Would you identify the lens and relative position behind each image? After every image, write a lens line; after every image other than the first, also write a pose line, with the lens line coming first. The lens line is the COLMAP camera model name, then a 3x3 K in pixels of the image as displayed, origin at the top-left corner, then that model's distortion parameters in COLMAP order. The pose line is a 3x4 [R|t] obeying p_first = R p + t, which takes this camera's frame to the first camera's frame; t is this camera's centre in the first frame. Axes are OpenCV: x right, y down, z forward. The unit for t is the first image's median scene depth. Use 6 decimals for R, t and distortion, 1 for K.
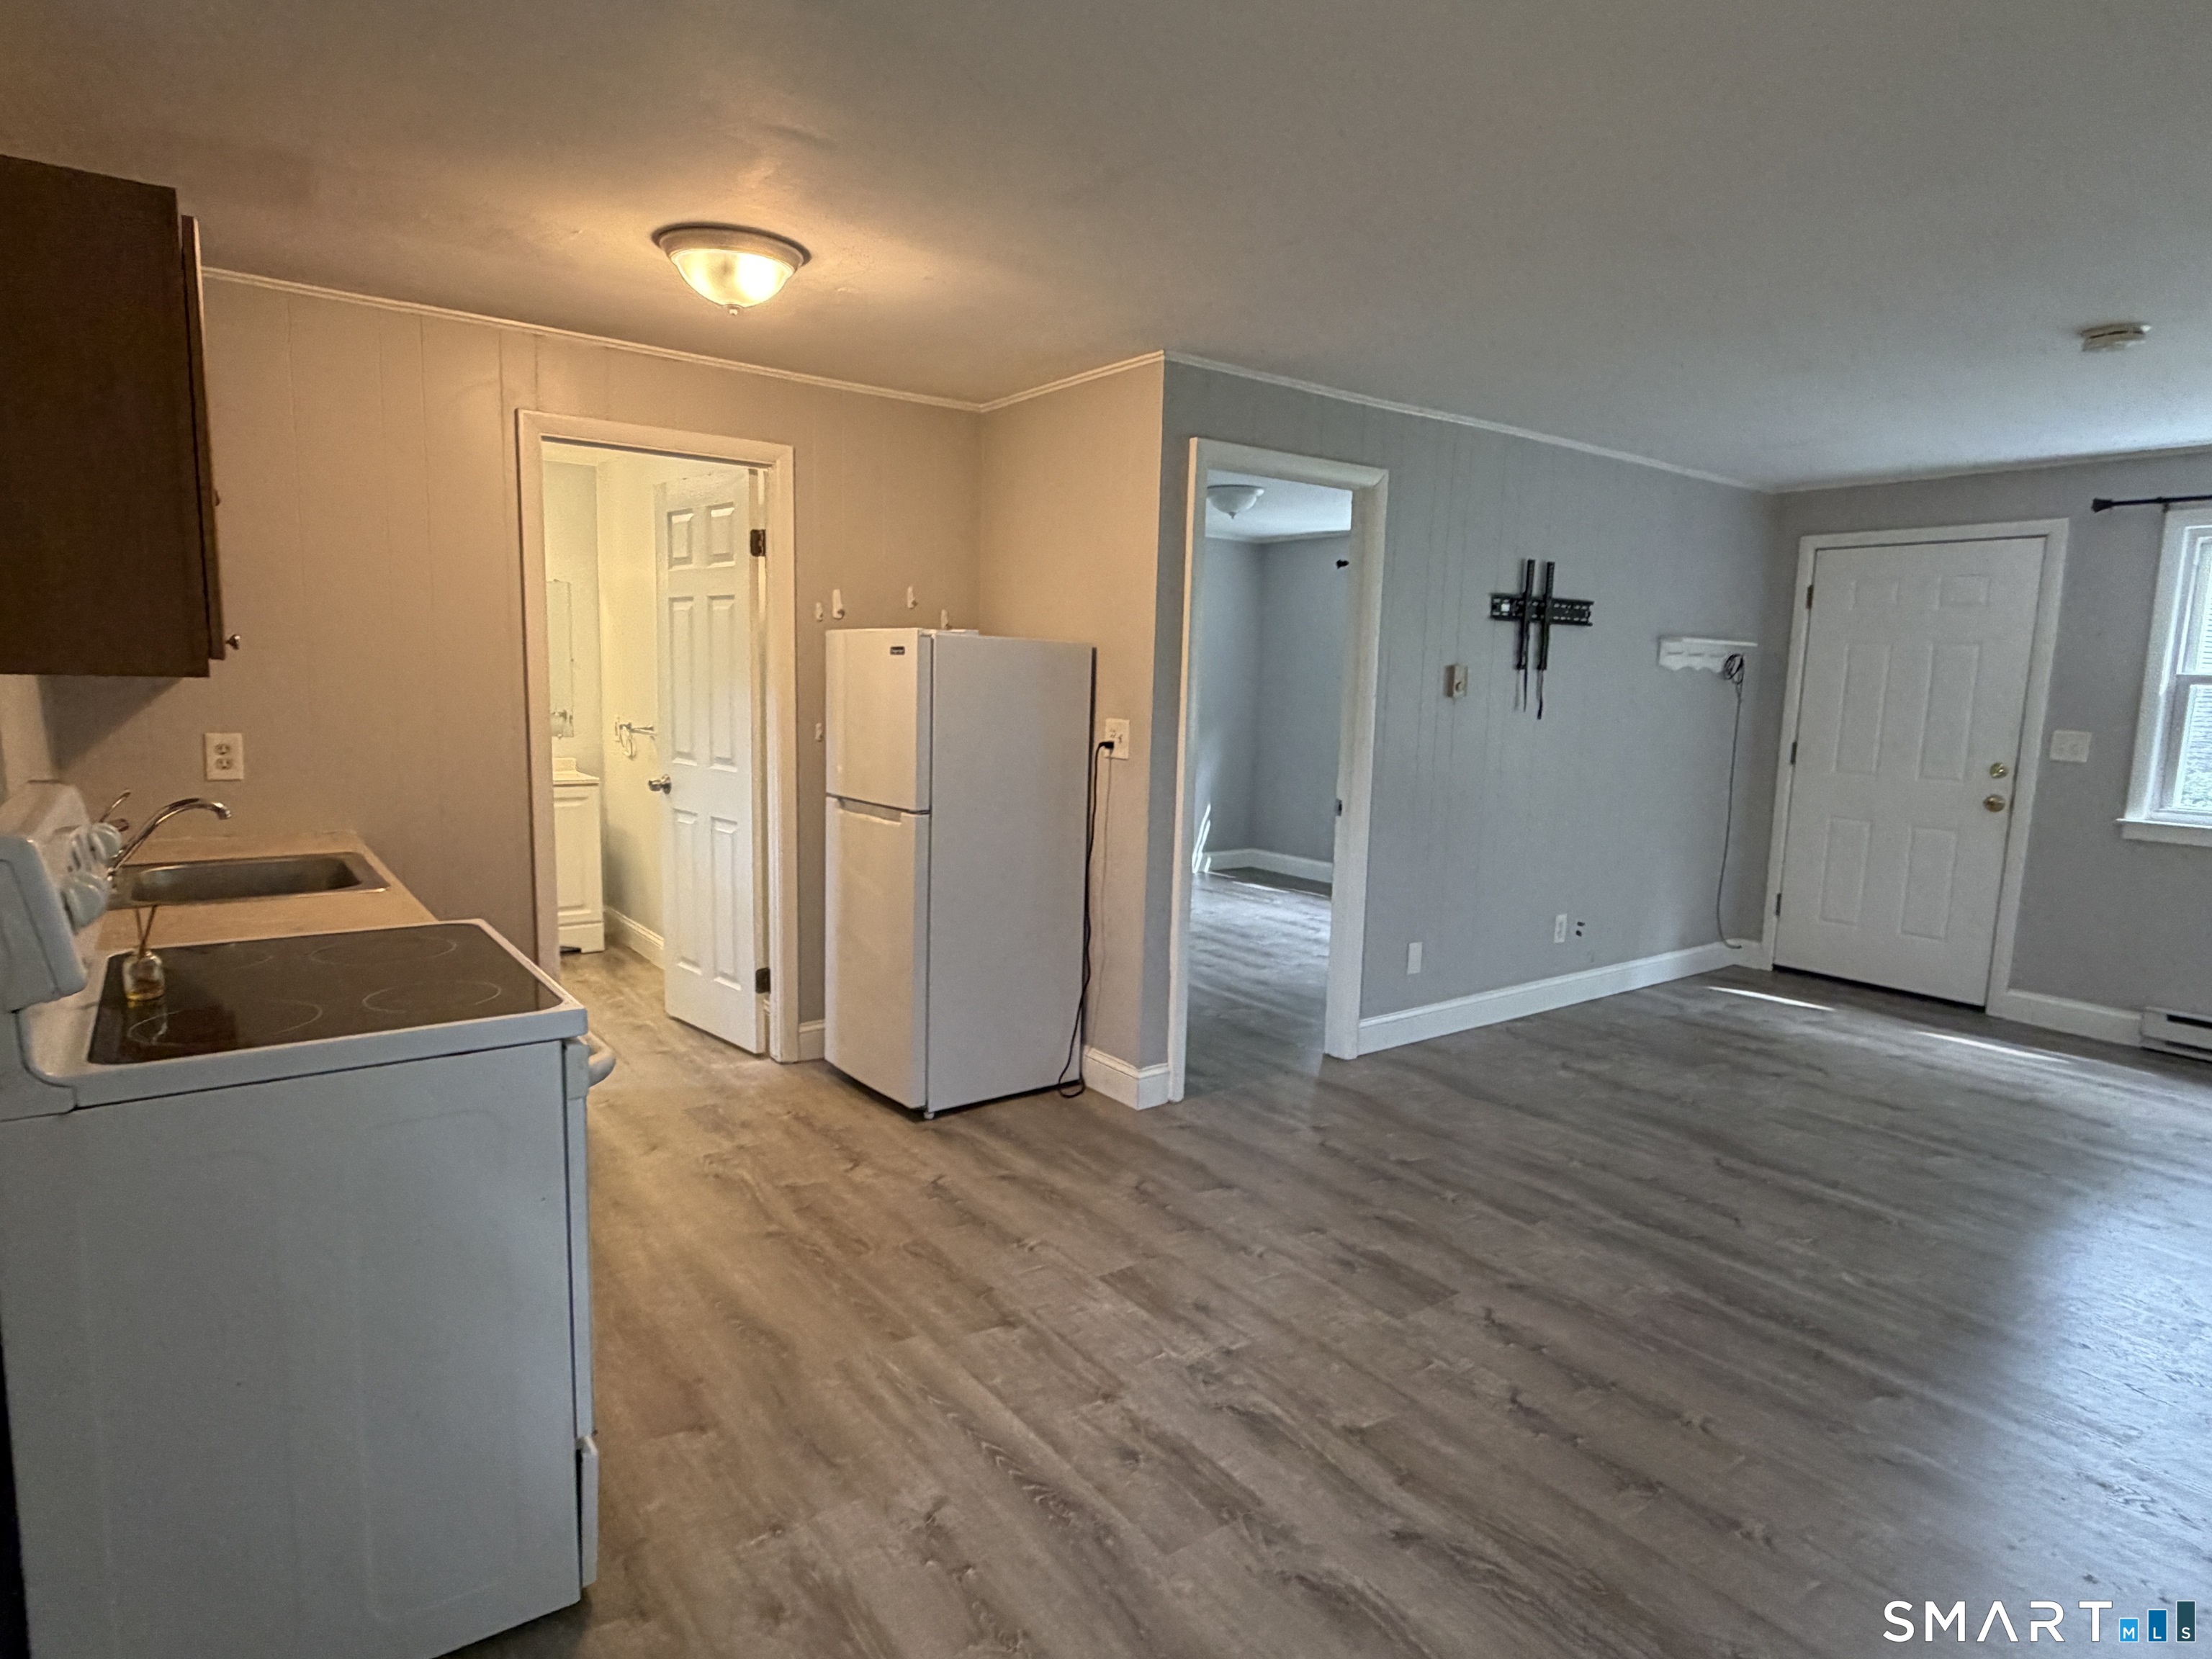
lens RADIAL K [[1247.4, 0, 1105.7], [0, 1247.4, 840.2], [0, 0, 1]] dist [0.001282, -0.000059]
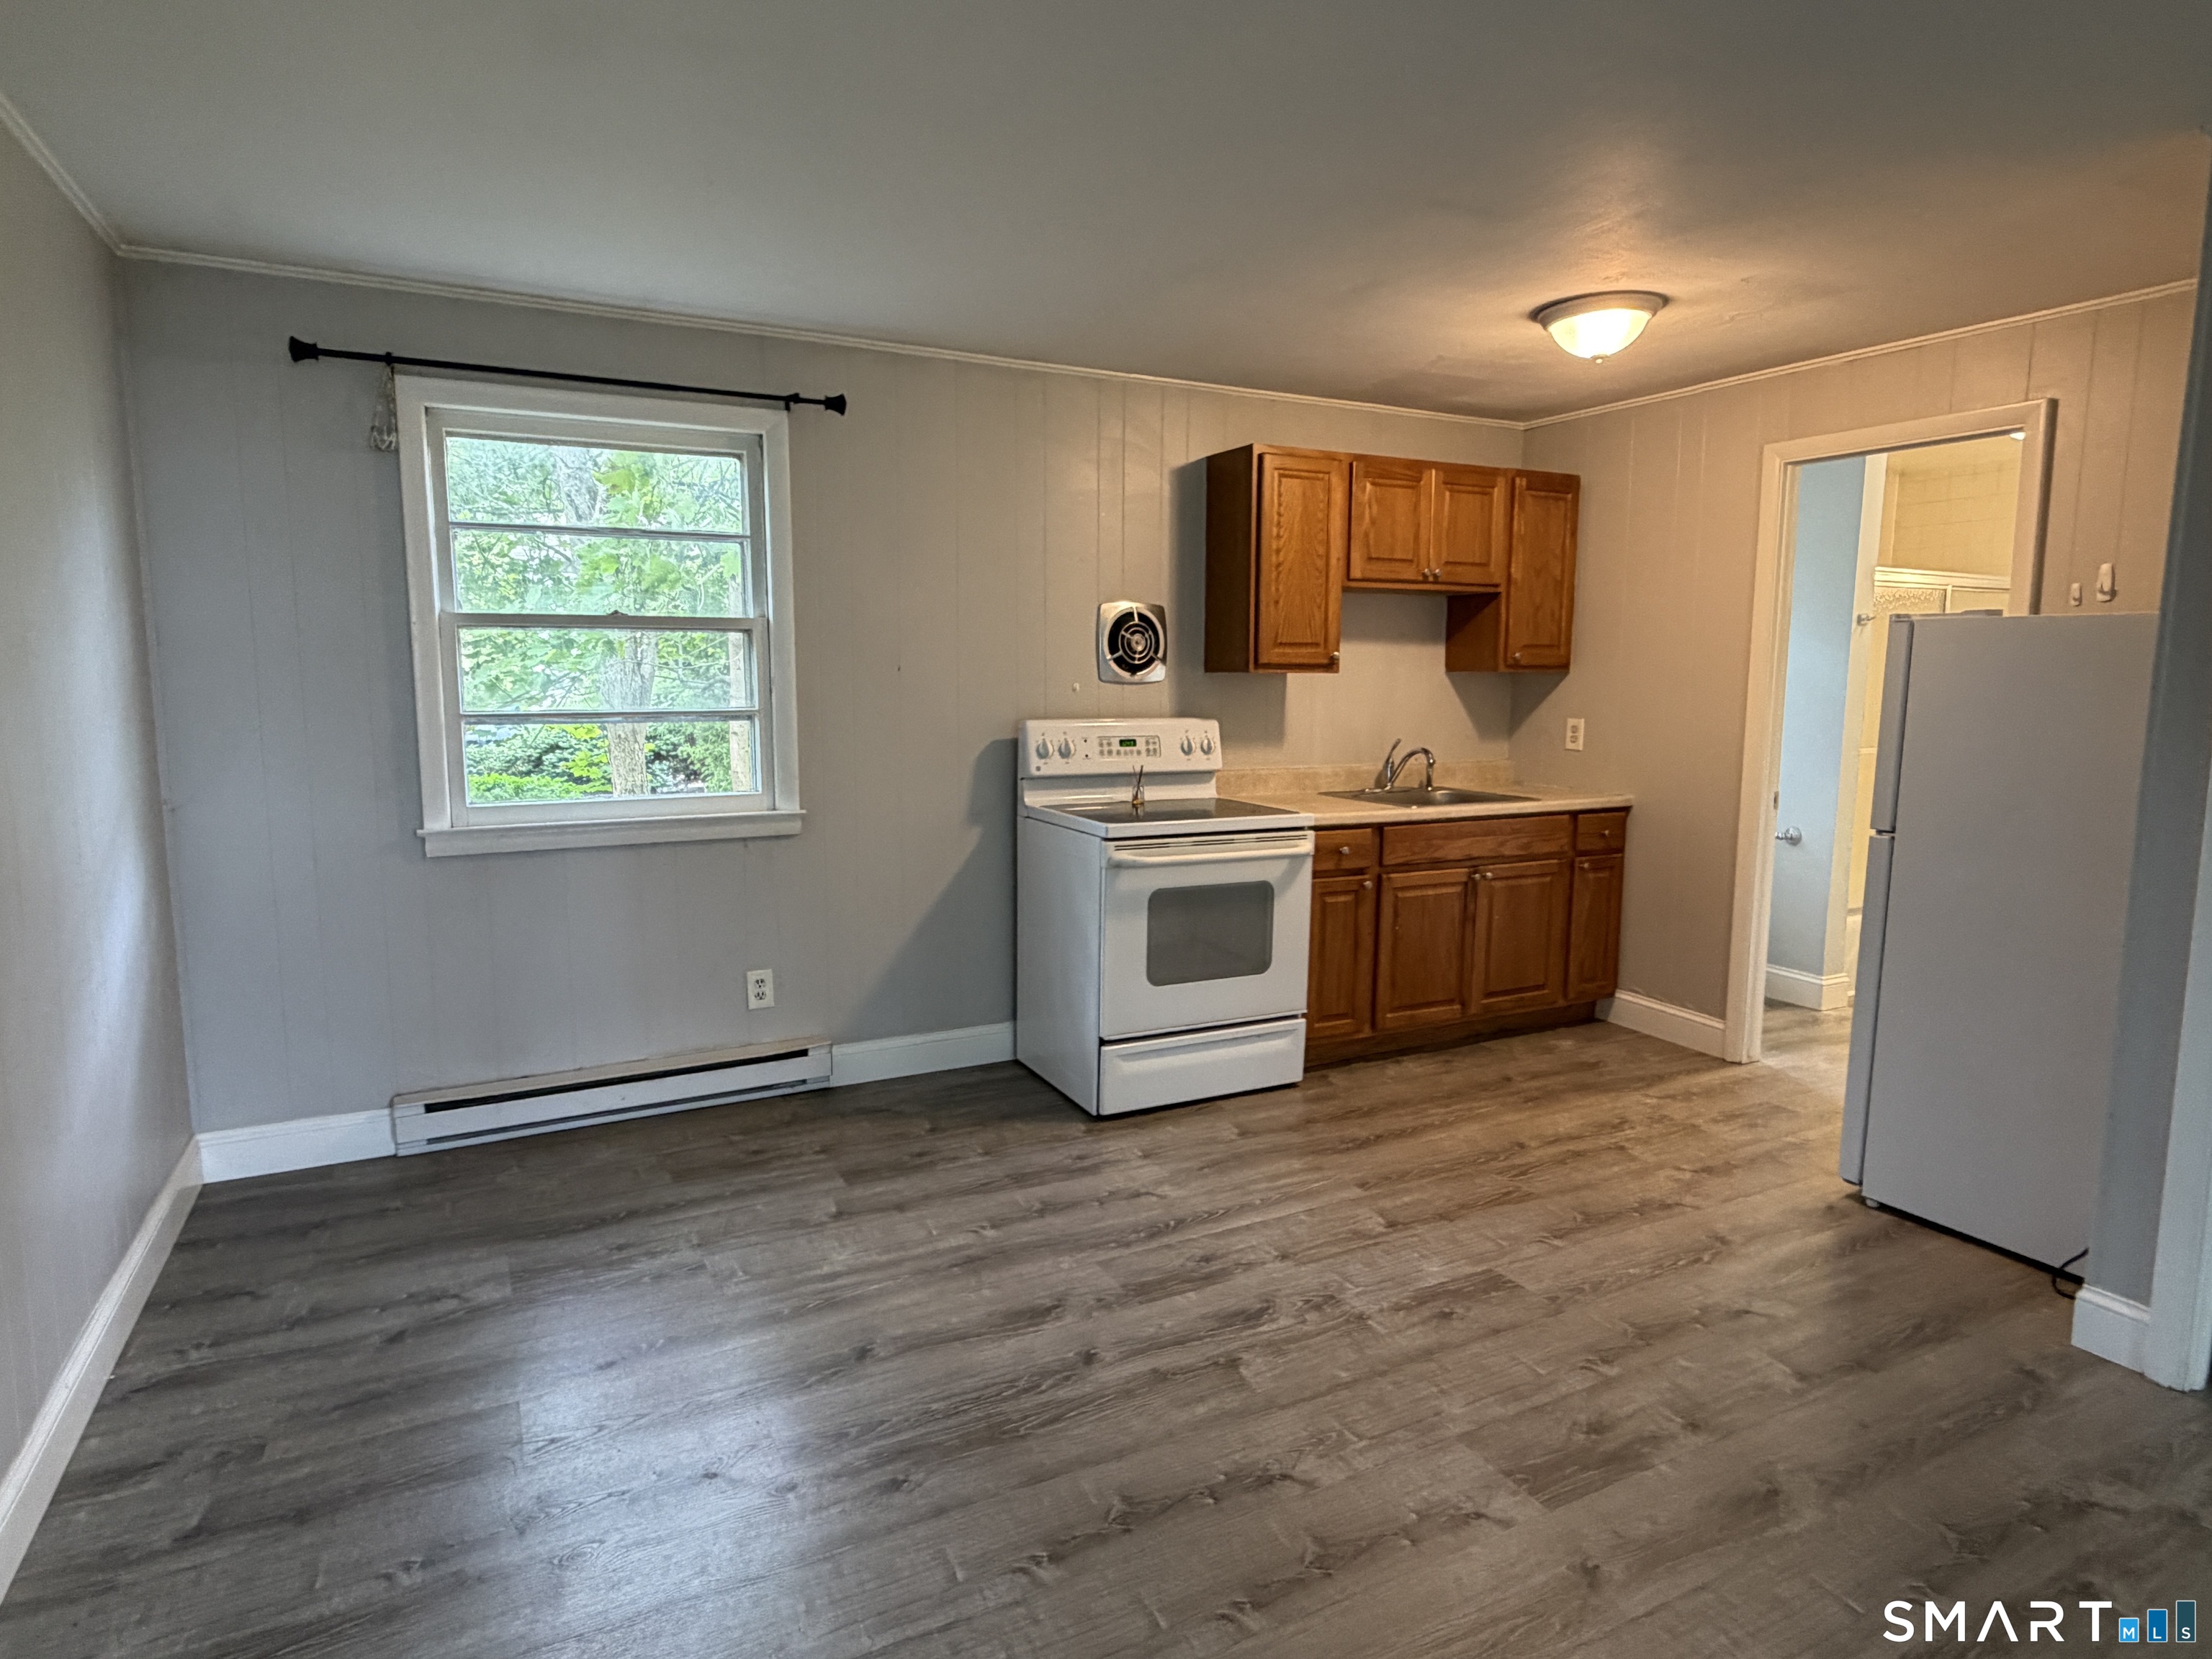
lens RADIAL K [[1251.1, 0, 1108.5], [0, 1251.1, 823.7], [0, 0, 1]] dist [0.002863, 0.004345]
pose [[-0.162278, 0.097689, -0.981897, 0.748237], [-0.142078, 0.982405, 0.121220, -0.055486], [0.976463, 0.159177, -0.145544, 0.602299]]
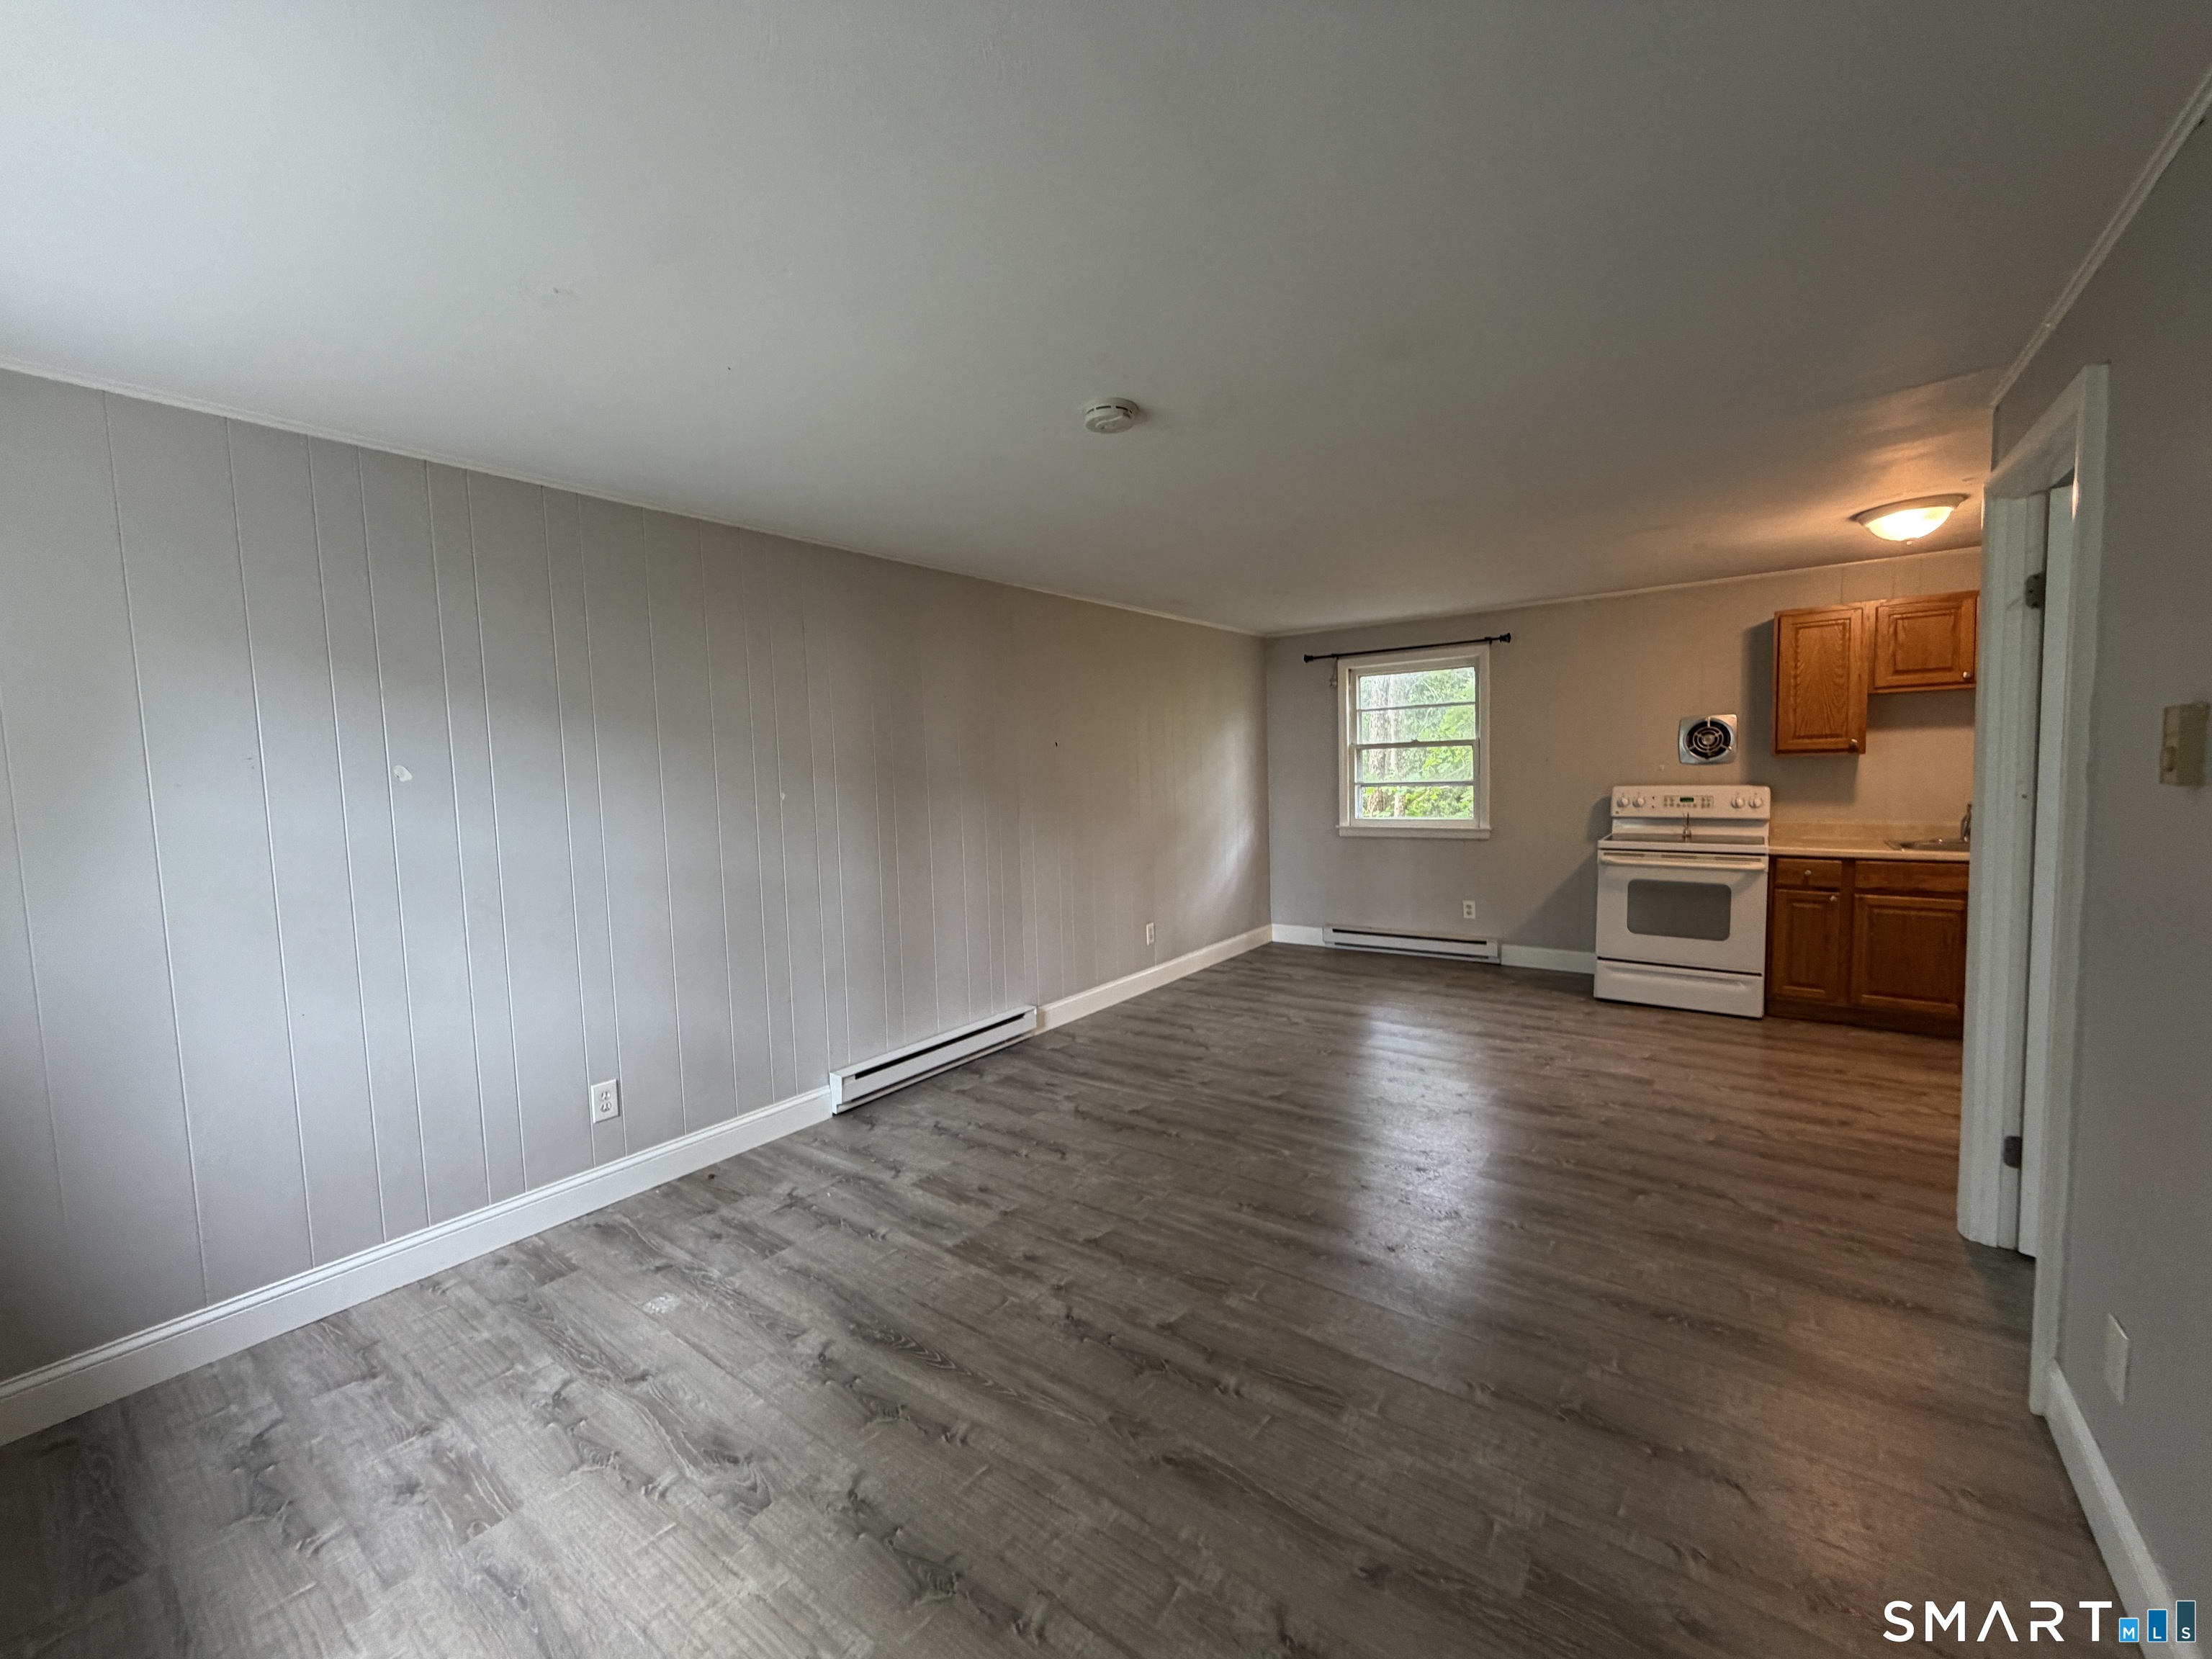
lens RADIAL K [[886.2, 0, 1106.0], [0, 886.2, 829.5], [0, 0, 1]] dist [0.017450, 0.000087]
pose [[-0.957292, 0.023787, -0.288144, 0.866144], [-0.034014, 0.980423, 0.193941, -0.181518], [0.287117, 0.195459, -0.937742, 1.468470]]
